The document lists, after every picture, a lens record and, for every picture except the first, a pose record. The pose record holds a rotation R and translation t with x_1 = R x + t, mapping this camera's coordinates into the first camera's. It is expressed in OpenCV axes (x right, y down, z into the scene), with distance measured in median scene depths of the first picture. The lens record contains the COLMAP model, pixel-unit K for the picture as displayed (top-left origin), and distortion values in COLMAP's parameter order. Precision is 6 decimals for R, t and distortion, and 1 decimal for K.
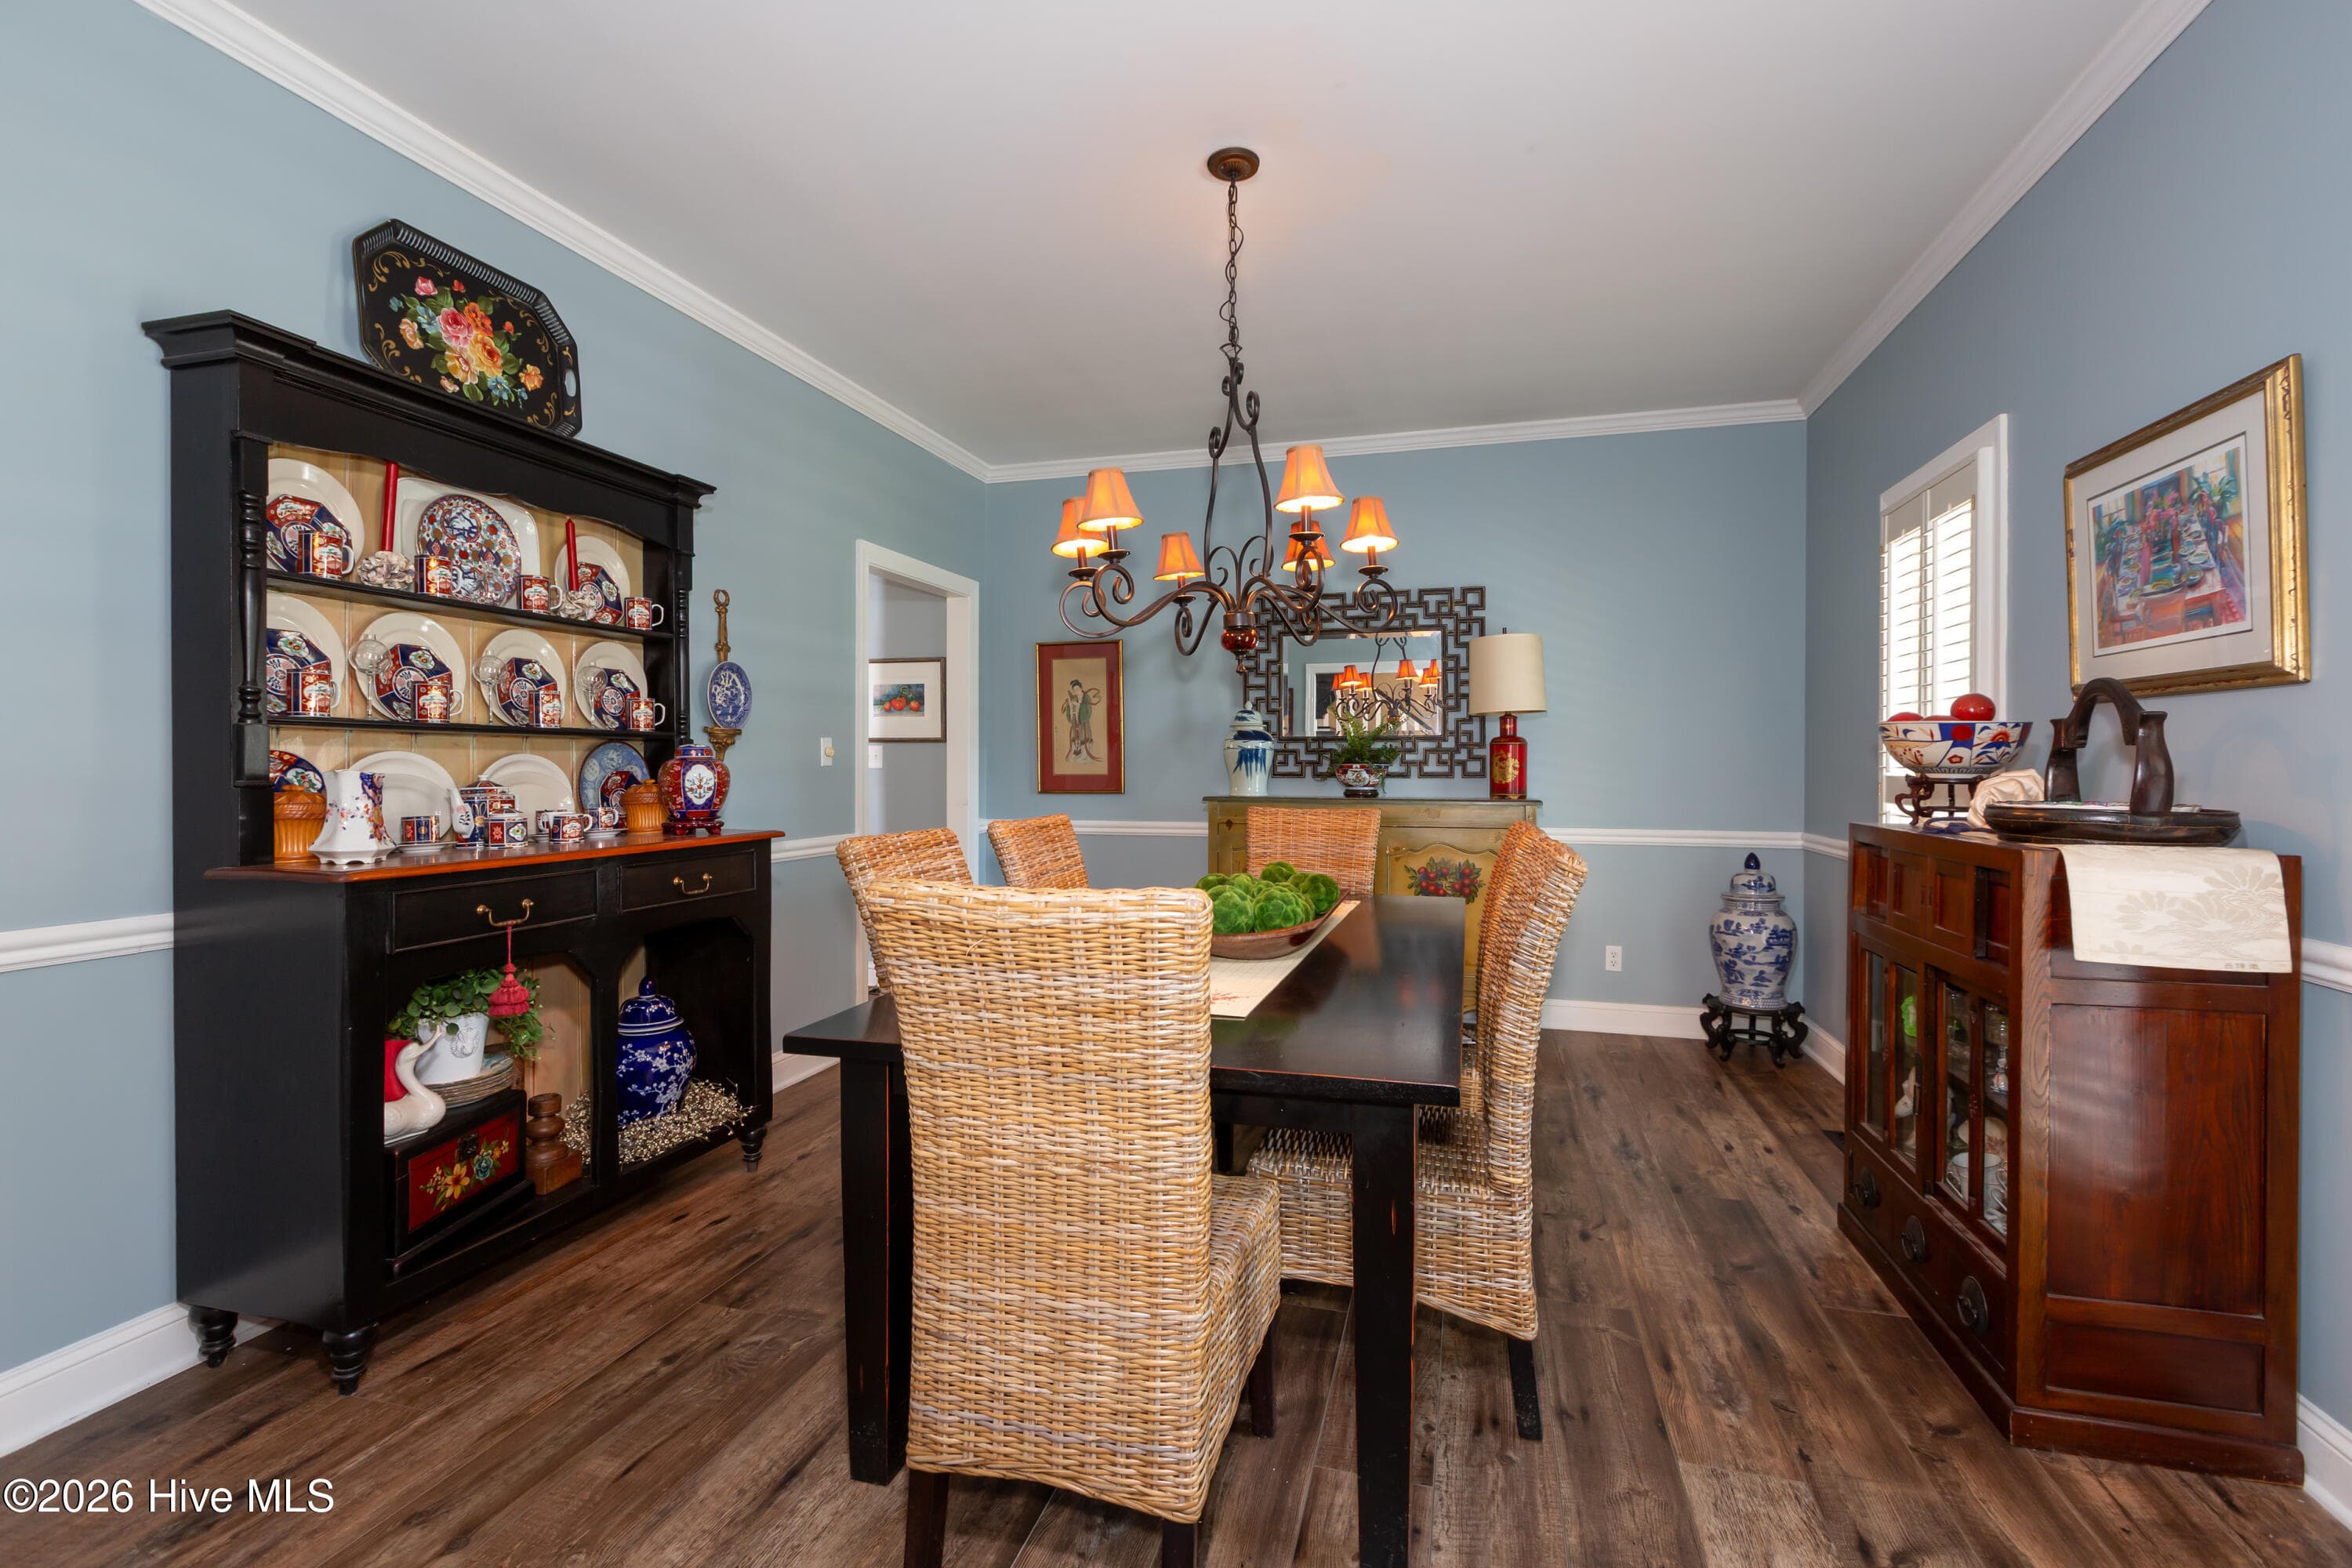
lens RADIAL K [[1117.7, 0, 1176.0], [0, 1117.7, 771.0], [0, 0, 1]] dist [-0.000658, -0.000134]
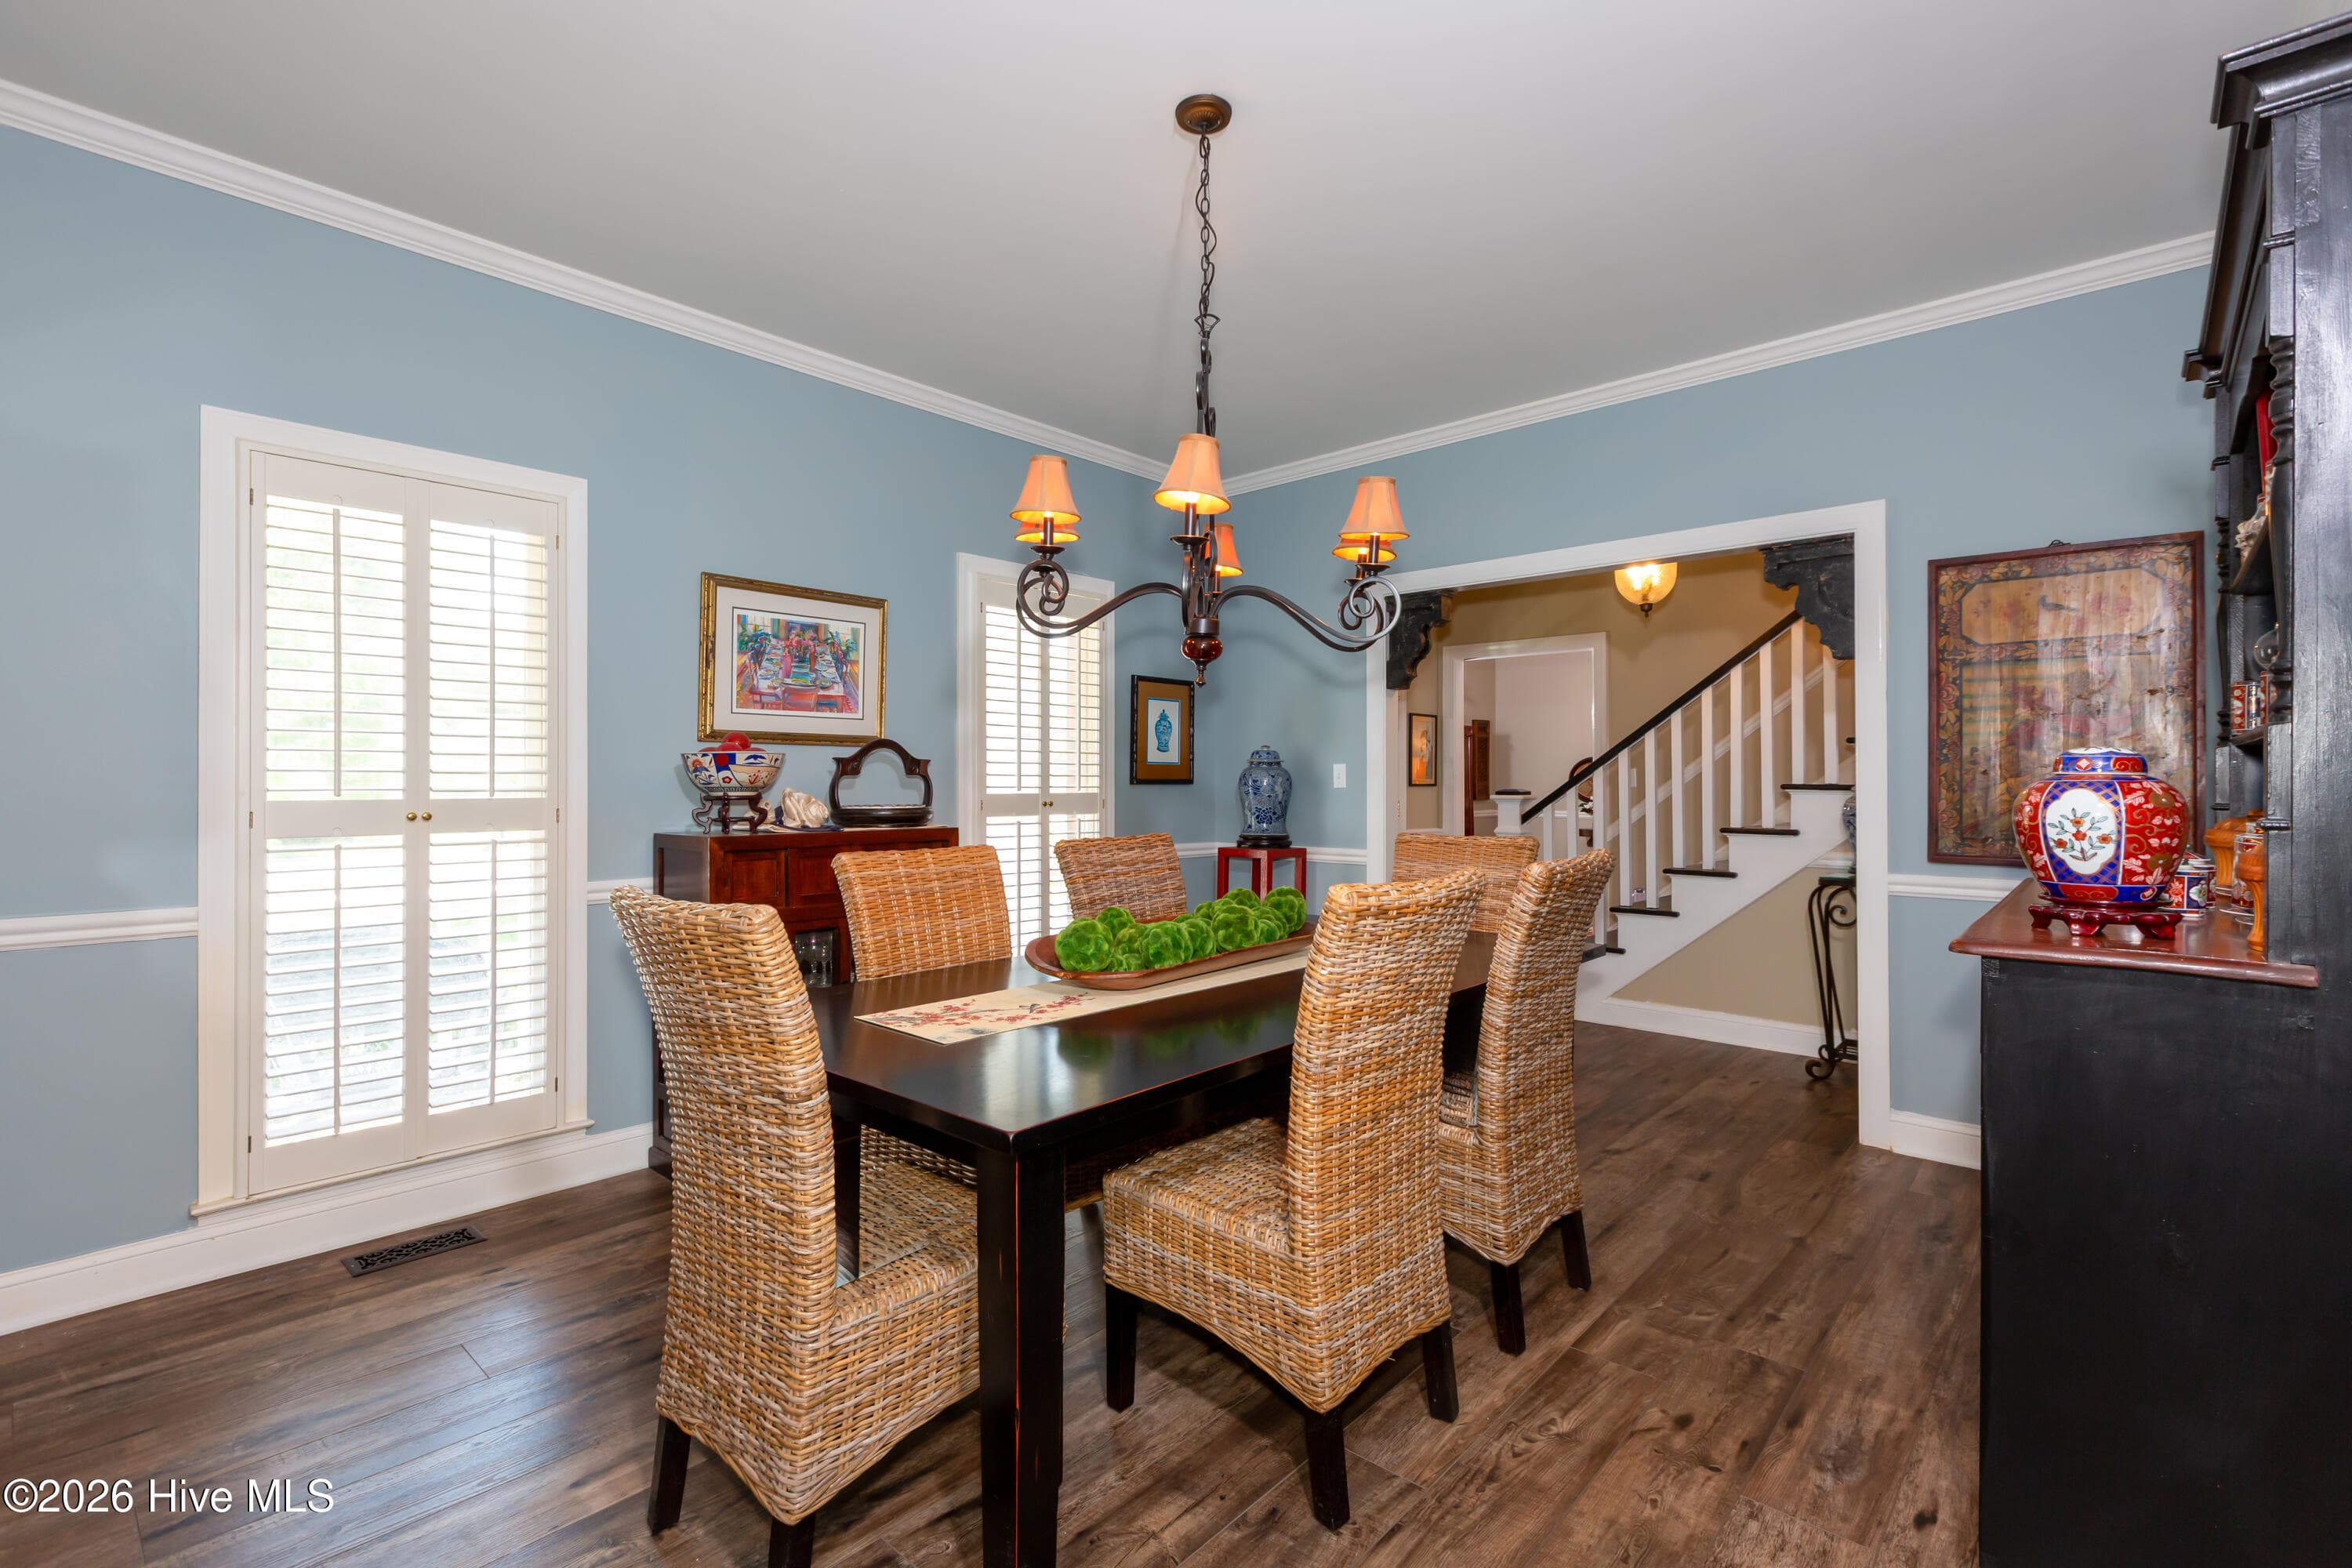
lens RADIAL K [[1117.7, 0, 1176.0], [0, 1117.7, 771.0], [0, 0, 1]] dist [-0.000658, -0.000134]
pose [[-0.910960, -0.003916, 0.412477, -0.344511], [-0.001973, 0.999985, 0.005137, -0.033494], [-0.412491, 0.003865, -0.910953, 2.152611]]
